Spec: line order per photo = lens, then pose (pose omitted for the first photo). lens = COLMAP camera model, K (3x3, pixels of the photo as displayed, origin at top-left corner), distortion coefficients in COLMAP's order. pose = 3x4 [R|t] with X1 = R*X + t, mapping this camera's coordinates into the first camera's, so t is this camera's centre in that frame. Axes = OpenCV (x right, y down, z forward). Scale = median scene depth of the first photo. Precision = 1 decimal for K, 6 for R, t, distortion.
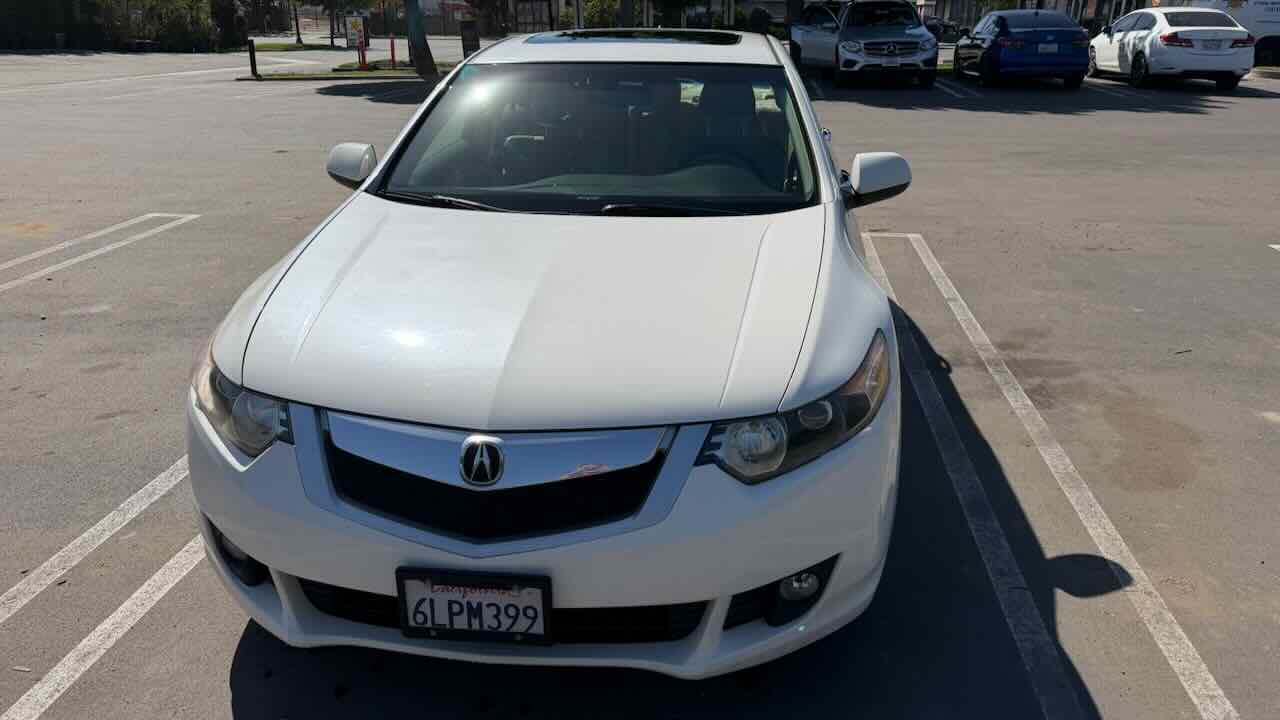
lens RADIAL K [[895.2, 0, 641.9], [0, 895.2, 379.0], [0, 0, 1]] dist [0.026206, -0.022915]
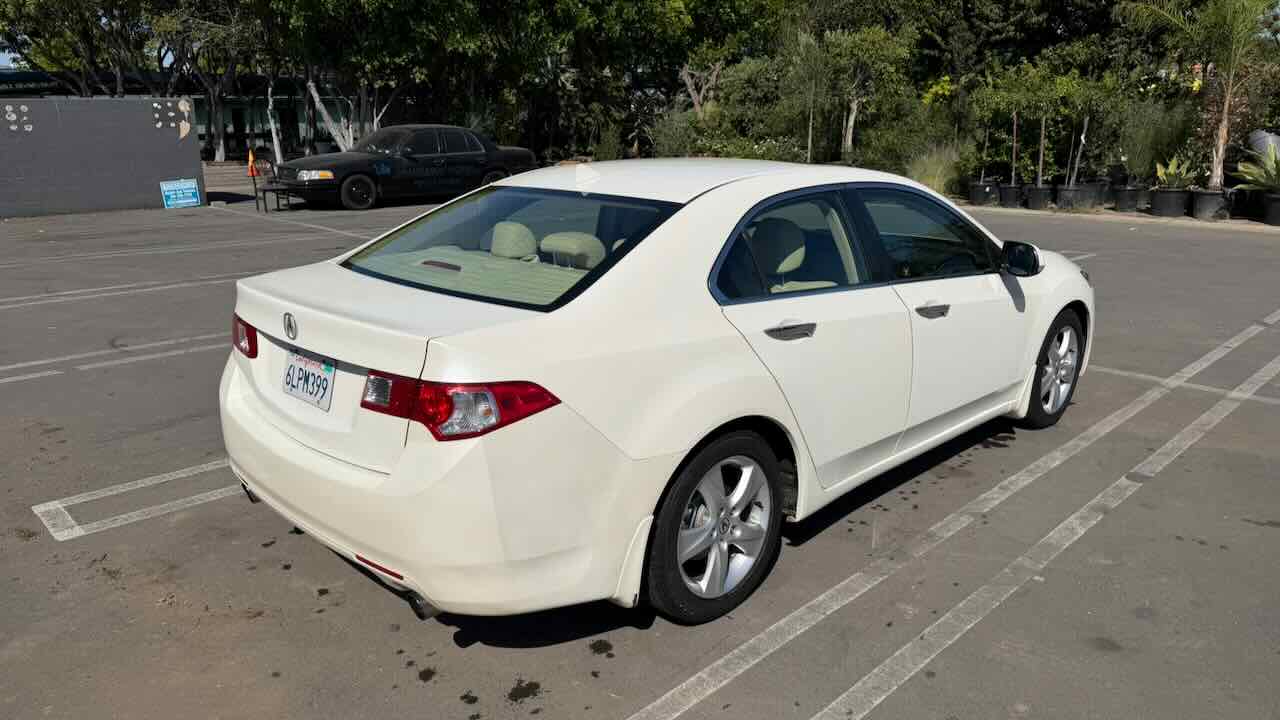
lens RADIAL K [[906.7, 0, 641.0], [0, 906.7, 369.0], [0, 0, 1]] dist [0.052191, -0.077499]
pose [[-0.792559, -0.167247, 0.586411, -0.131785], [0.229461, 0.809176, 0.540908, -0.180320], [-0.564975, 0.563260, -0.602943, 0.422118]]
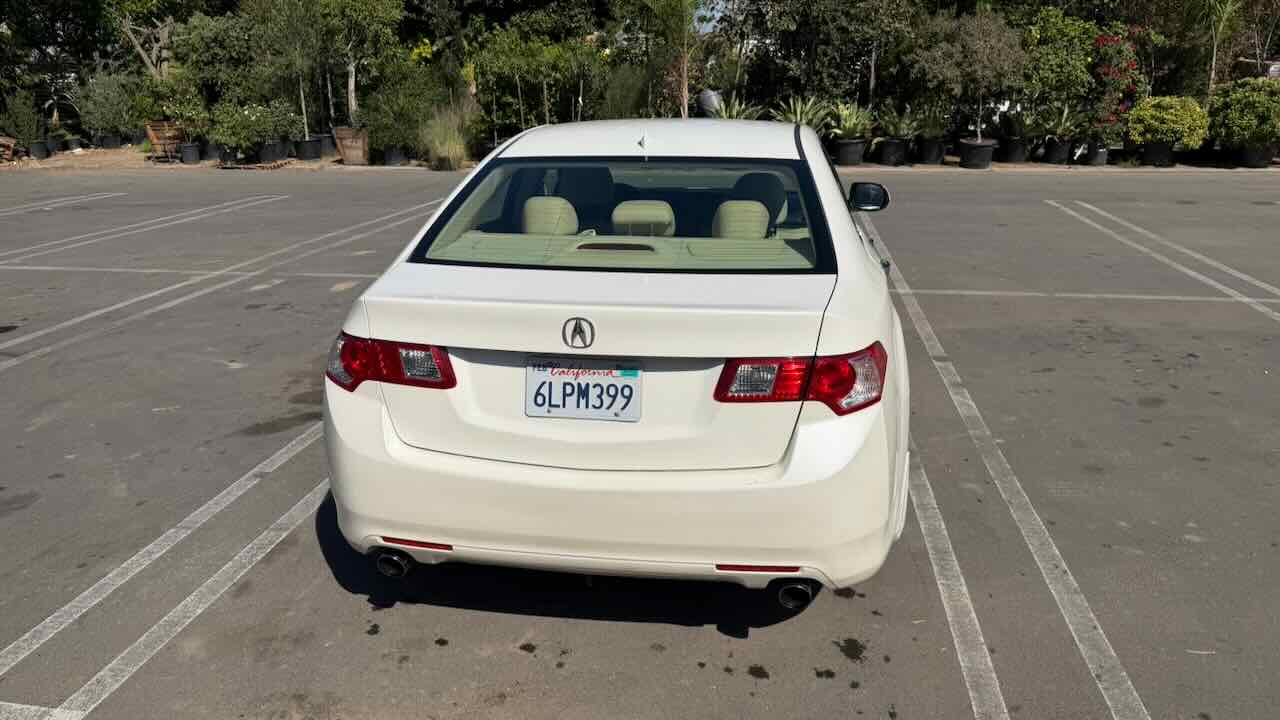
lens RADIAL K [[904.3, 0, 640.0], [0, 904.3, 360.0], [0, 0, 1]] dist [0.054481, -0.043021]
pose [[-0.999601, -0.004417, 0.027885, 0.001745], [0.014403, 0.769710, 0.638231, -0.195906], [-0.024282, 0.638378, -0.769340, 0.461564]]
